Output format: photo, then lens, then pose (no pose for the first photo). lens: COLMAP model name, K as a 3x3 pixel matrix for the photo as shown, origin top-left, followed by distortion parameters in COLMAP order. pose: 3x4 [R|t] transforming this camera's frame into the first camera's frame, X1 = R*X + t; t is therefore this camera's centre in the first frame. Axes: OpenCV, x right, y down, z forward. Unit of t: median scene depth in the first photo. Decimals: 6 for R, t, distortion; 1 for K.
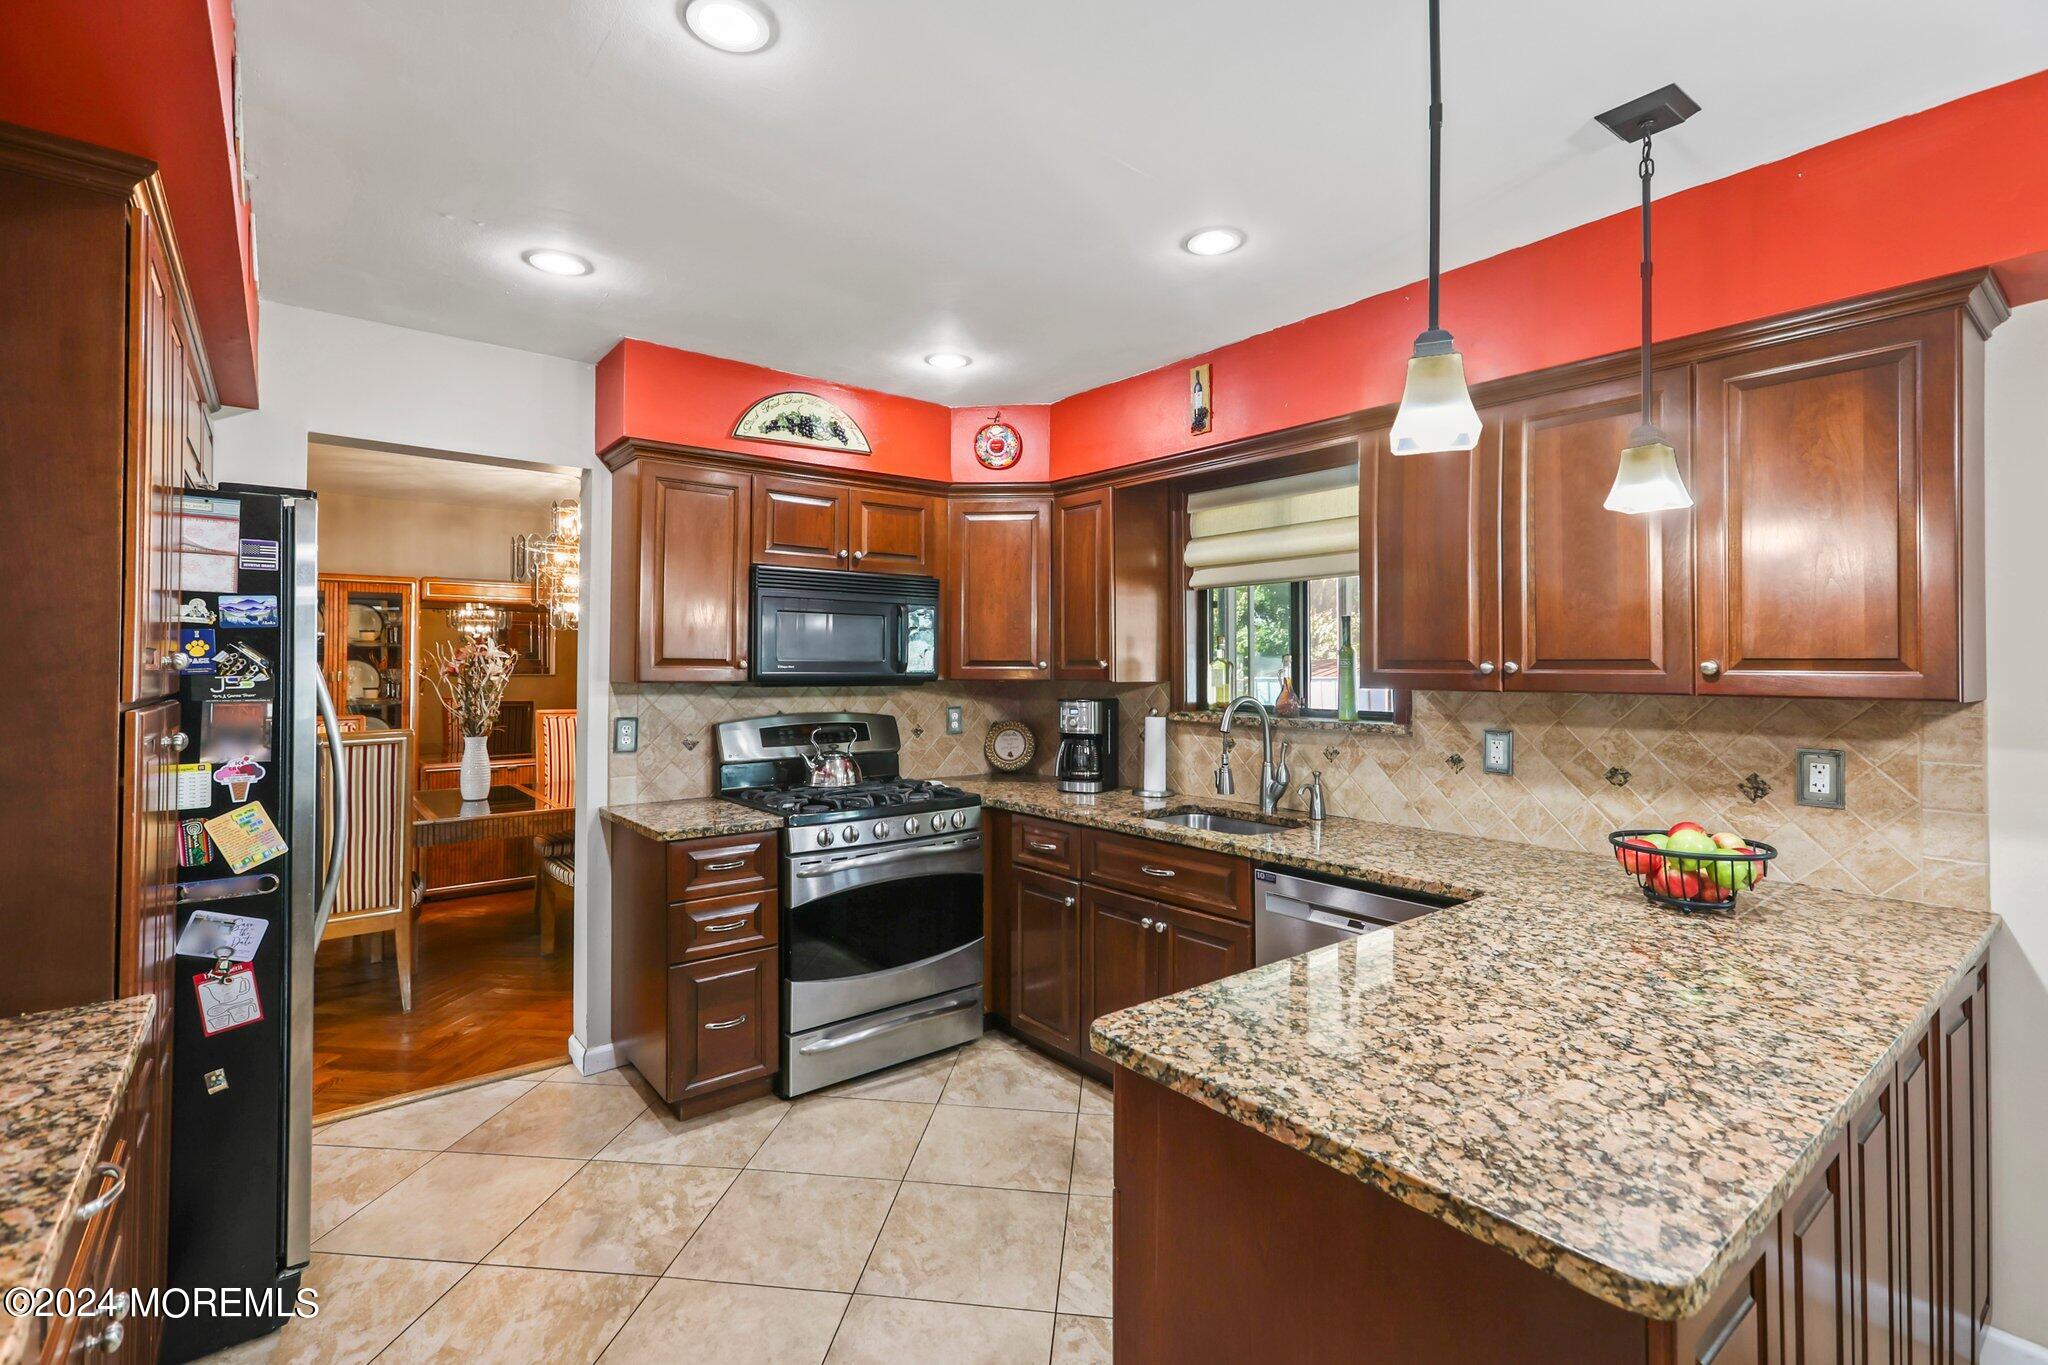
lens RADIAL K [[917.4, 0, 997.7], [0, 917.4, 657.9], [0, 0, 1]] dist [-0.003356, 0.007141]
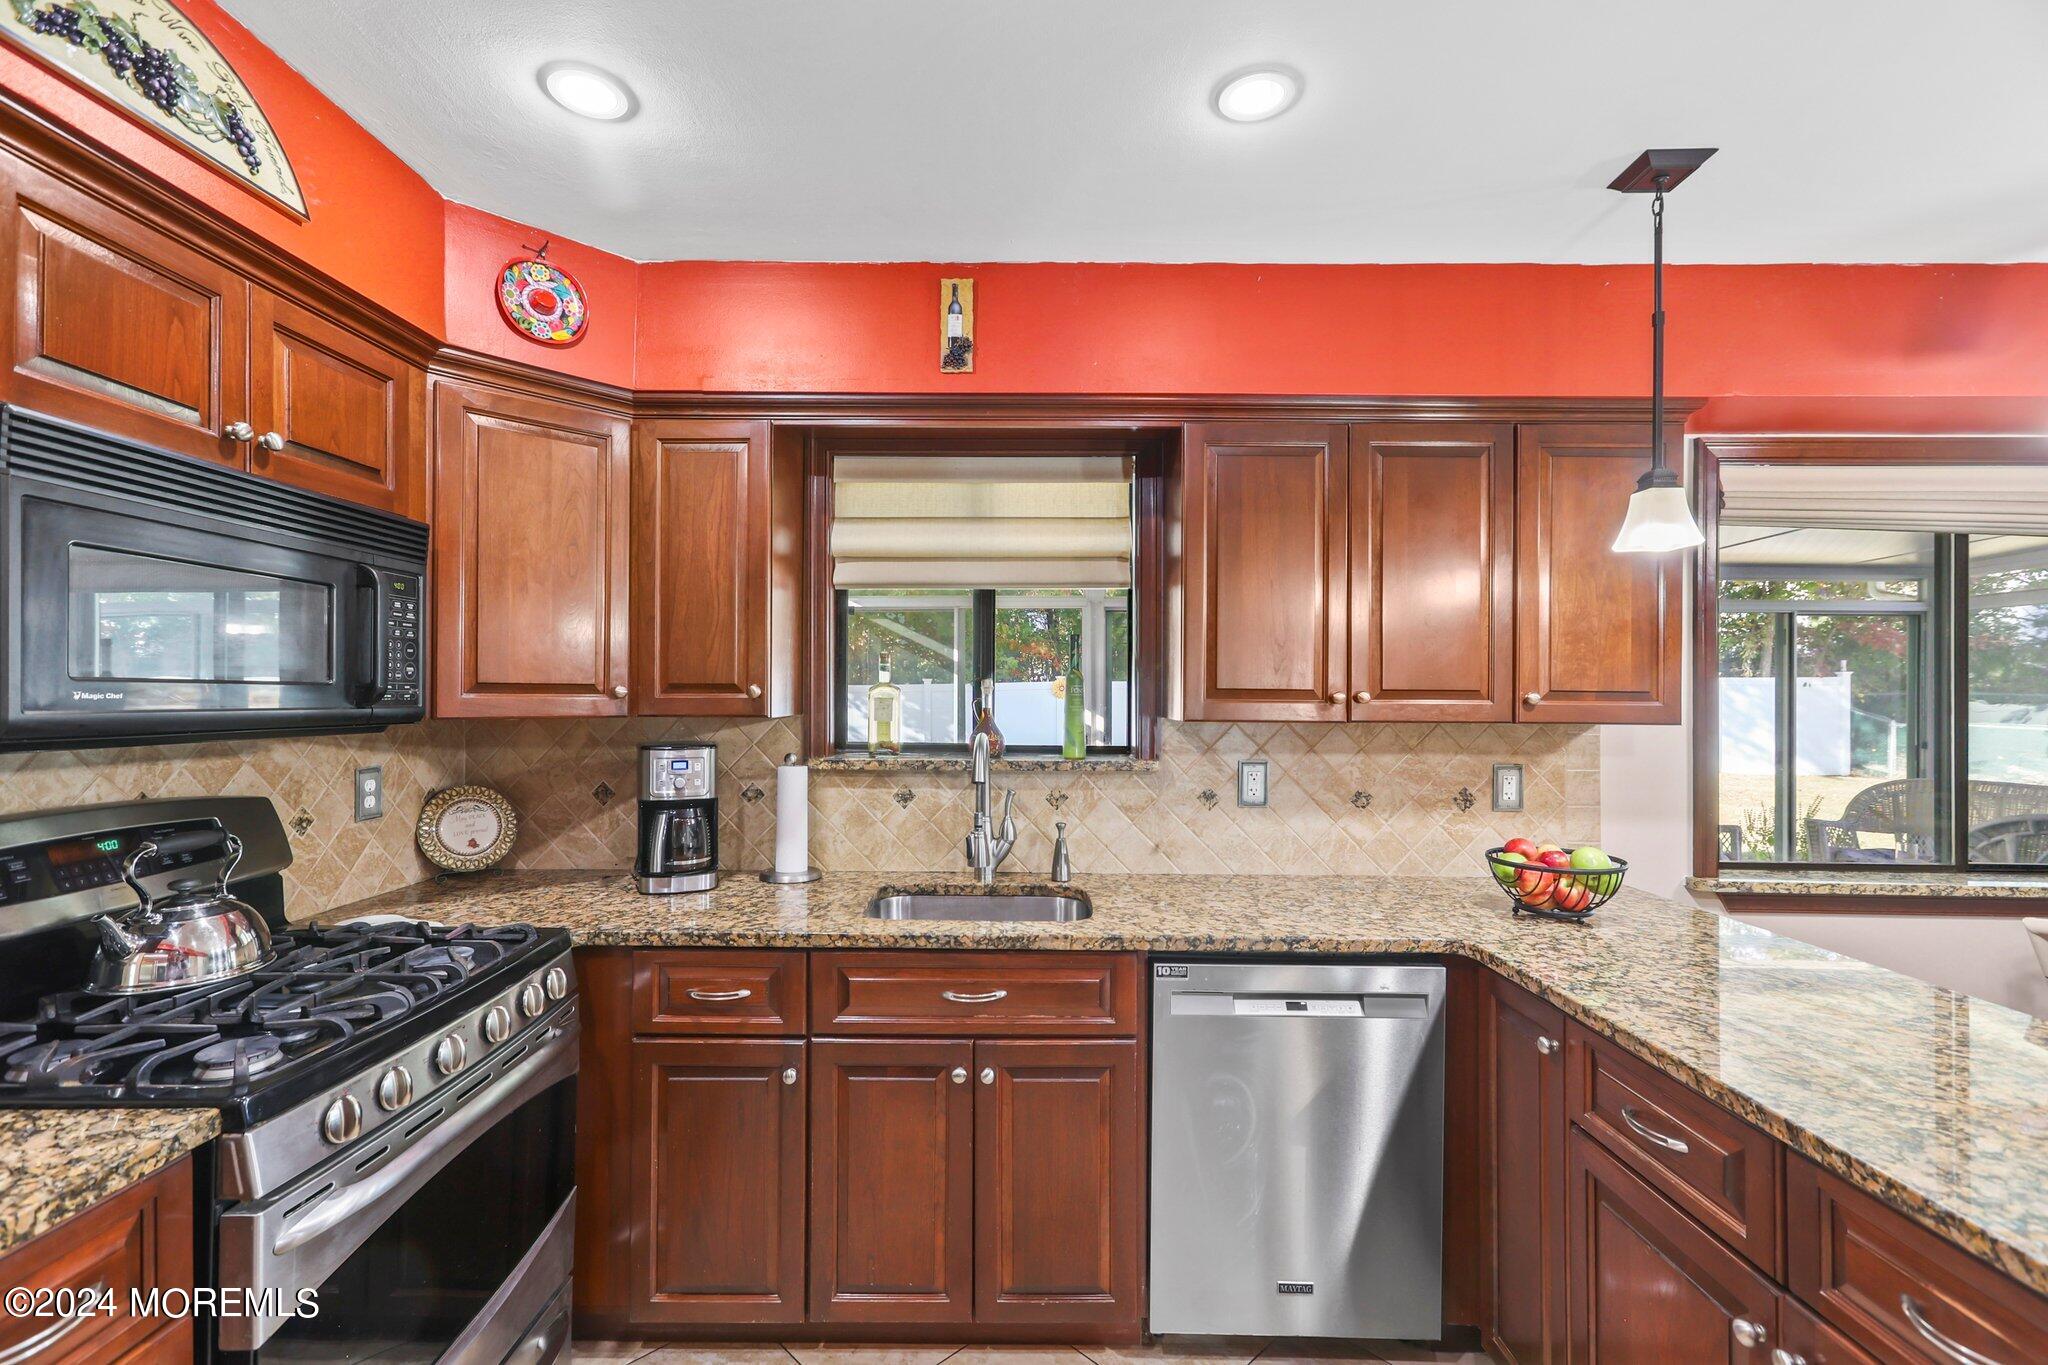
lens RADIAL K [[917.4, 0, 1027.6], [0, 917.4, 688.7], [0, 0, 1]] dist [-0.003356, 0.007141]
pose [[0.621246, 0.004769, 0.783601, -0.310593], [-0.011054, 0.999935, 0.002678, 0.001980], [-0.783538, -0.010326, 0.621259, 0.505169]]
